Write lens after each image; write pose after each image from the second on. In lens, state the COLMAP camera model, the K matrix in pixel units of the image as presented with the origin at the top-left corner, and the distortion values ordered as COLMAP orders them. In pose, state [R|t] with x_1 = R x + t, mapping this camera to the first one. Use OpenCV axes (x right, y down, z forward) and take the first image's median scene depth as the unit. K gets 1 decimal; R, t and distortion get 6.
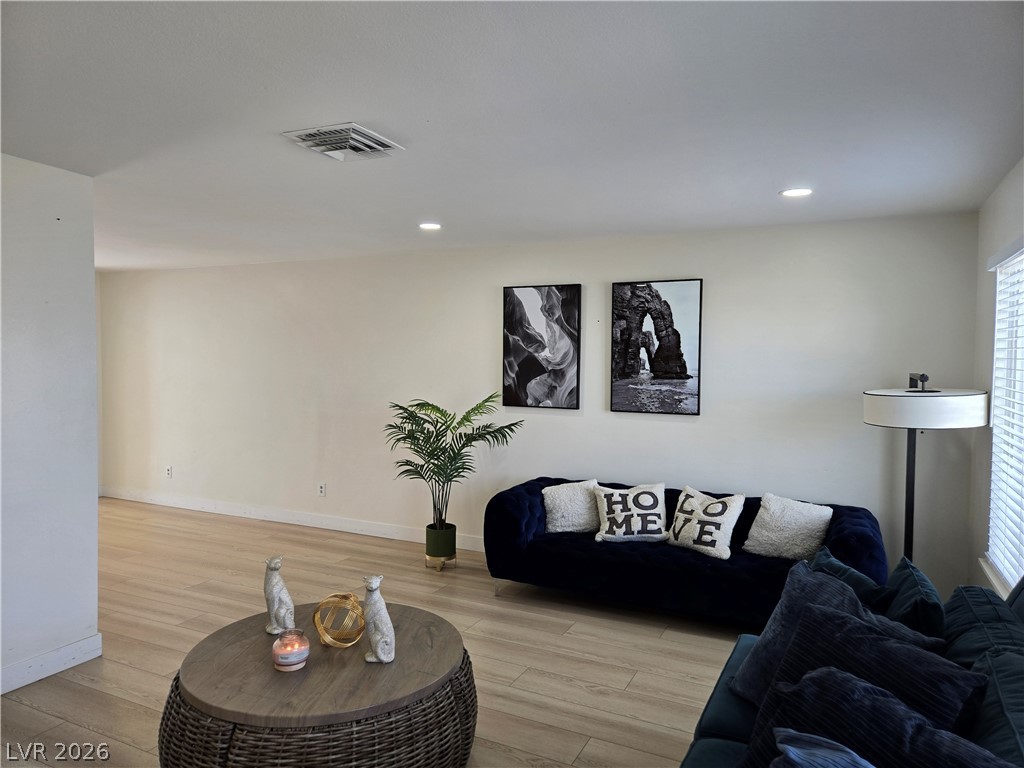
lens RADIAL K [[685.5, 0, 507.2], [0, 685.5, 384.9], [0, 0, 1]] dist [0.060974, -0.044514]
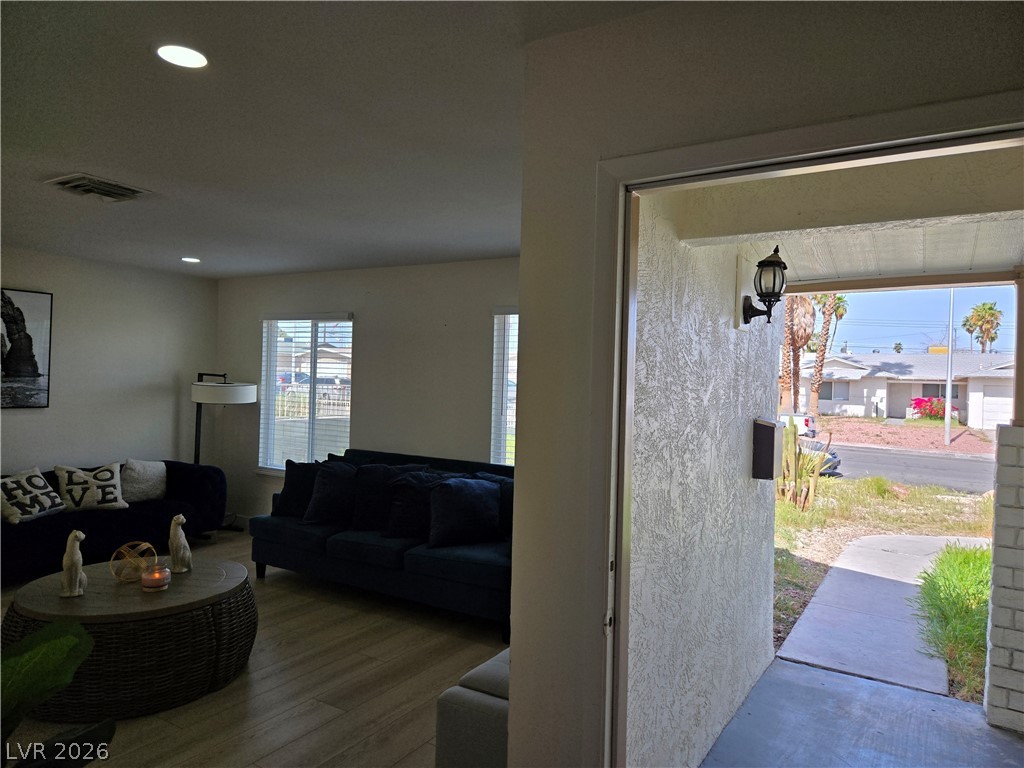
lens RADIAL K [[685.5, 0, 511.8], [0, 685.5, 382.7], [0, 0, 1]] dist [0.060974, -0.044514]
pose [[0.097542, -0.017468, 0.995078, -0.842285], [0.005365, 0.999841, 0.017026, -0.014948], [-0.995217, 0.003677, 0.097620, 0.084699]]
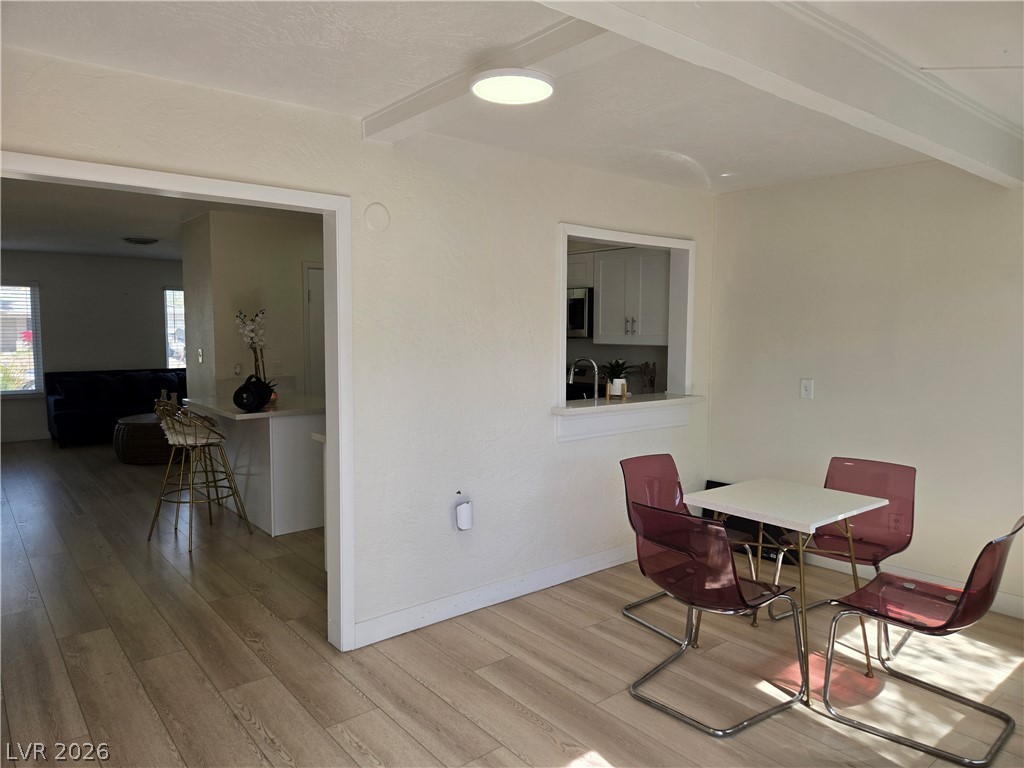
lens RADIAL K [[685.5, 0, 510.6], [0, 685.5, 375.1], [0, 0, 1]] dist [0.060974, -0.044514]
pose [[-0.909448, -0.043268, 0.413561, -1.597563], [0.002248, 0.994045, 0.108944, -0.075616], [-0.415812, 0.100008, -0.903935, 1.729987]]
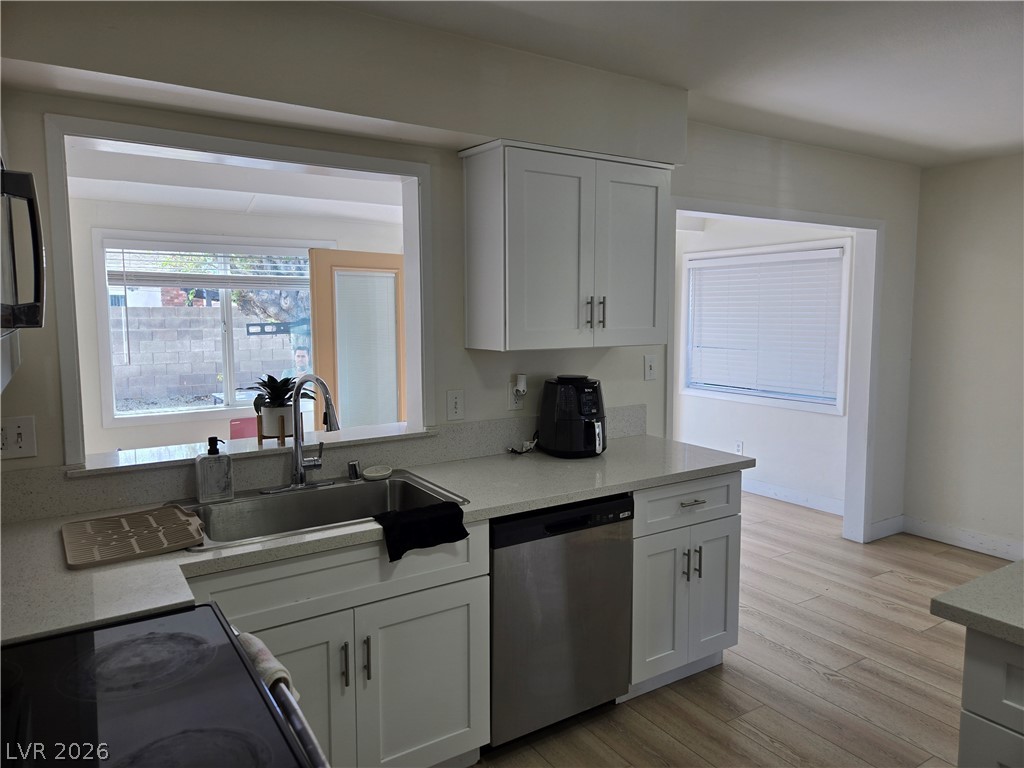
lens RADIAL K [[685.5, 0, 510.4], [0, 685.5, 377.3], [0, 0, 1]] dist [0.060974, -0.044514]
pose [[0.860874, 0.033807, -0.507693, -0.921518], [-0.005617, 0.998361, 0.056955, -0.022454], [0.508786, -0.046180, 0.859653, 0.459631]]
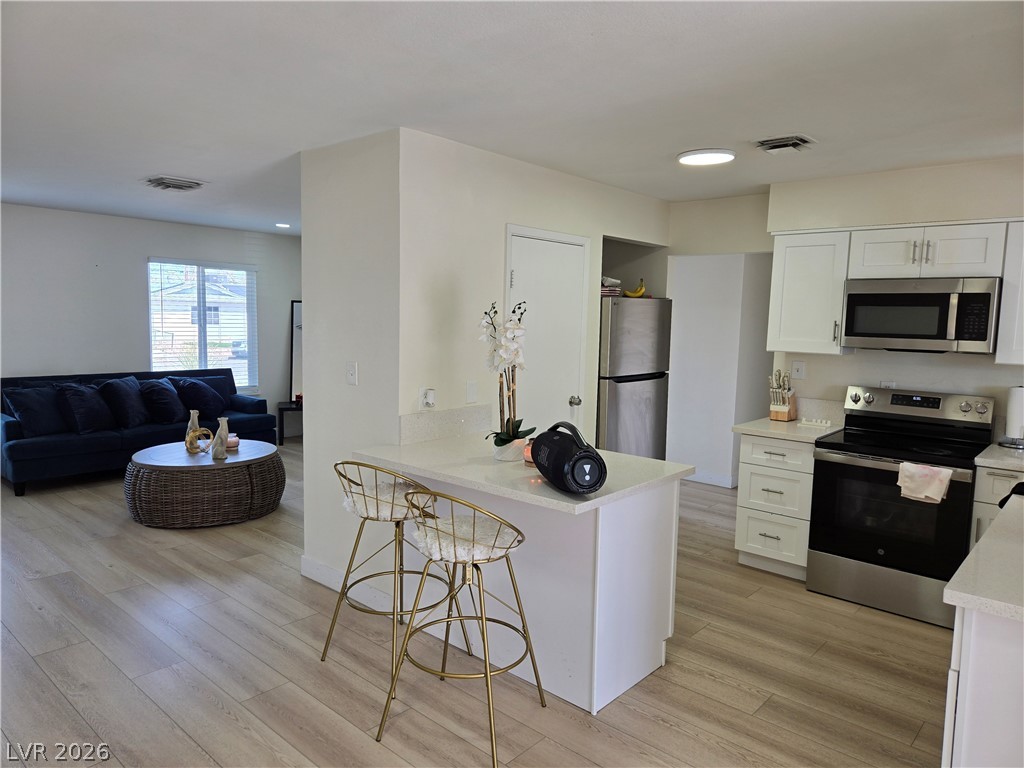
lens RADIAL K [[685.5, 0, 506.3], [0, 685.5, 388.3], [0, 0, 1]] dist [0.060974, -0.044514]
pose [[-0.962698, -0.064265, 0.262836, -0.910255], [-0.026816, 0.989263, 0.143663, -0.071626], [-0.269247, 0.131256, -0.954085, 1.497146]]
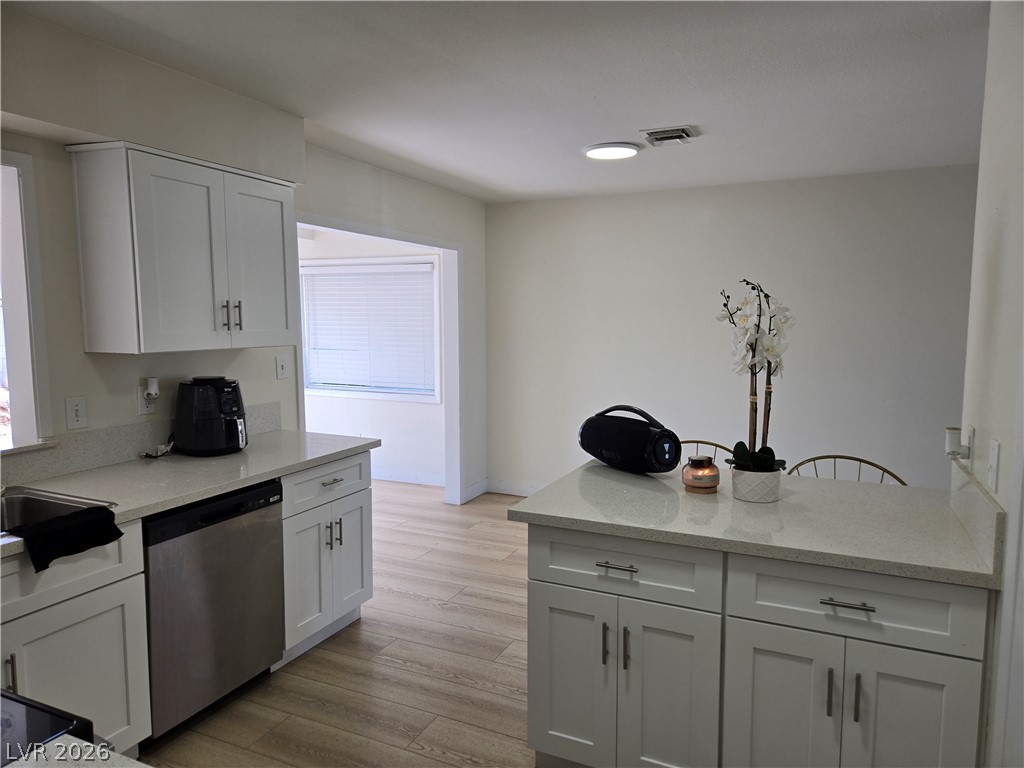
lens RADIAL K [[685.5, 0, 512.8], [0, 685.5, 386.7], [0, 0, 1]] dist [0.060974, -0.044514]
pose [[0.999455, -0.014859, 0.029473, -0.923746], [0.012891, 0.997744, 0.065890, -0.018658], [-0.030385, -0.065474, 0.997392, 0.366472]]
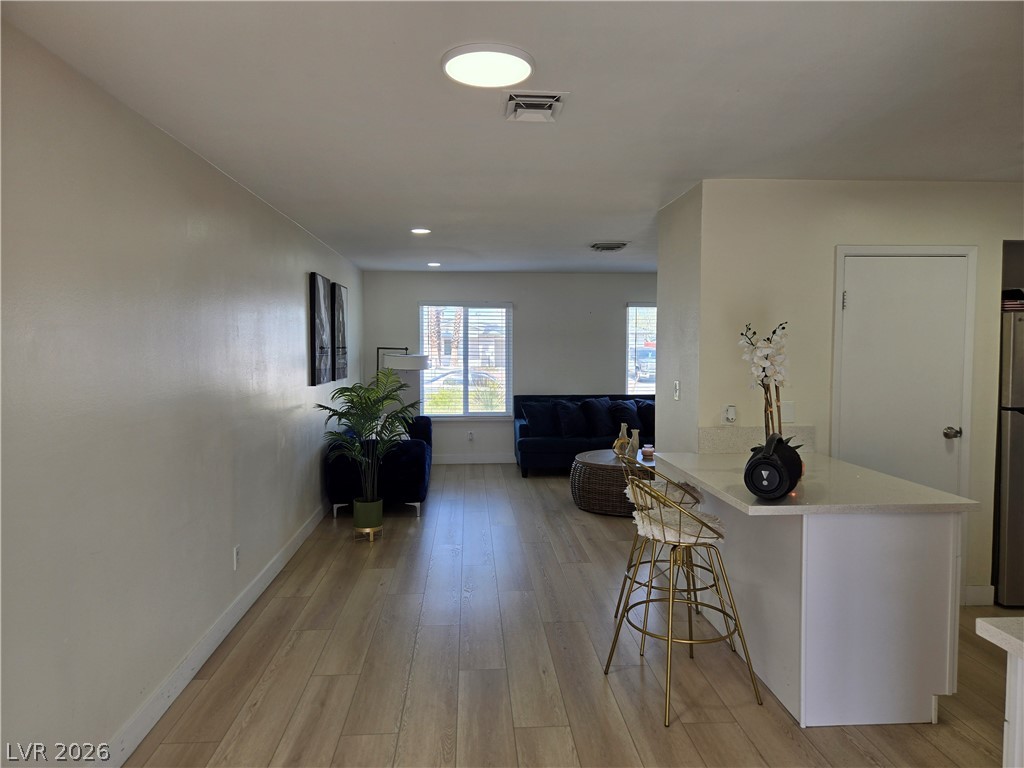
lens RADIAL K [[685.5, 0, 509.4], [0, 685.5, 384.7], [0, 0, 1]] dist [0.060974, -0.044514]
pose [[-0.499999, -0.062708, 0.863753, -1.214754], [0.024961, 0.995917, 0.086752, -0.064497], [-0.865666, 0.064936, -0.496392, 1.445526]]
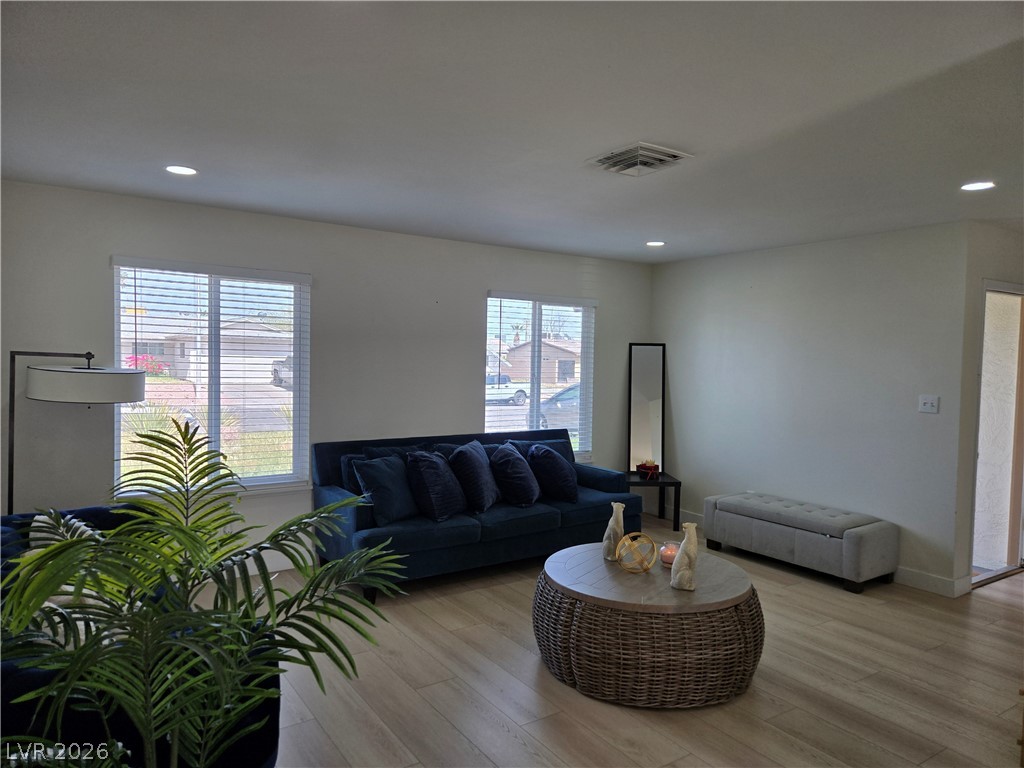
lens RADIAL K [[685.5, 0, 515.6], [0, 685.5, 388.1], [0, 0, 1]] dist [0.060974, -0.044514]
pose [[-0.871479, -0.051246, 0.487748, -0.375389], [-0.013496, 0.996655, 0.080602, -0.043368], [-0.490247, 0.063661, -0.869255, 1.255644]]
